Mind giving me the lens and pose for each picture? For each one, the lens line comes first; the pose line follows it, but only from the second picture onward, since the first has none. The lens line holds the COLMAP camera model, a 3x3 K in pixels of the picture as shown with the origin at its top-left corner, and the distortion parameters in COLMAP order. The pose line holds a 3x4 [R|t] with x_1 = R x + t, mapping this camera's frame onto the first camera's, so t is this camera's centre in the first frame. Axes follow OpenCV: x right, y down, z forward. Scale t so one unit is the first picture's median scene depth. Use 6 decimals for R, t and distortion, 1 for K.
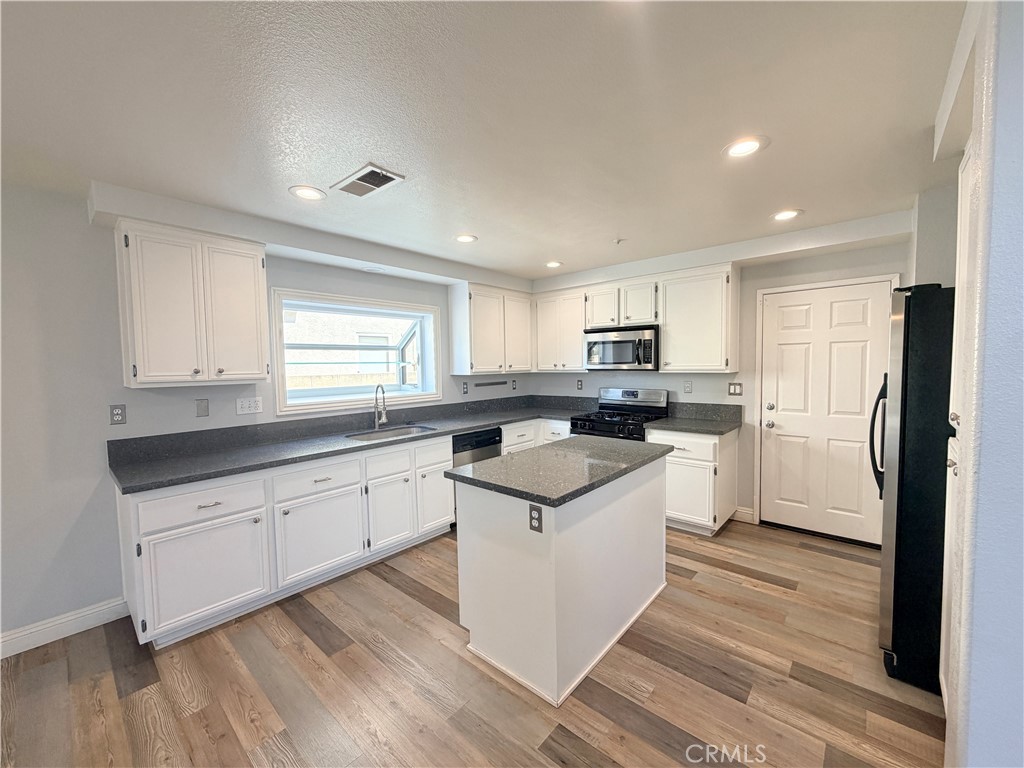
lens RADIAL K [[408.6, 0, 520.2], [0, 408.6, 384.7], [0, 0, 1]] dist [0.004265, 0.000115]
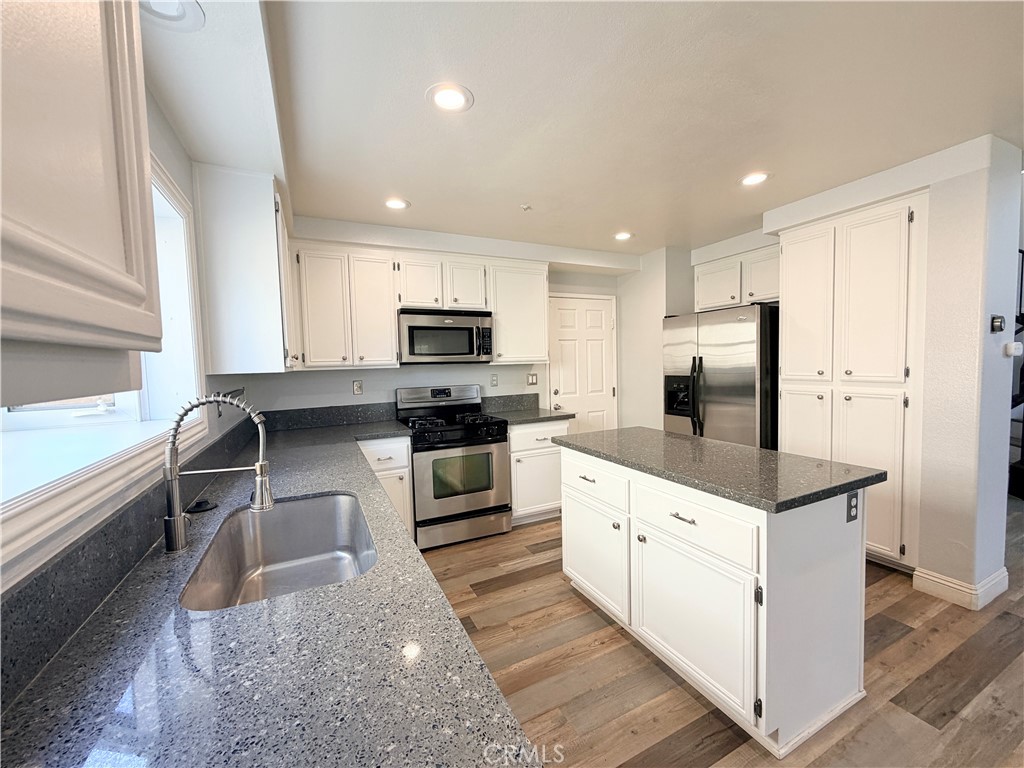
lens RADIAL K [[408.6, 0, 515.1], [0, 408.6, 379.0], [0, 0, 1]] dist [0.004265, 0.000115]
pose [[0.394283, -0.035934, 0.918286, -0.485693], [0.066921, 0.997705, 0.010308, -0.003824], [-0.916549, 0.057389, 0.395783, 0.596587]]
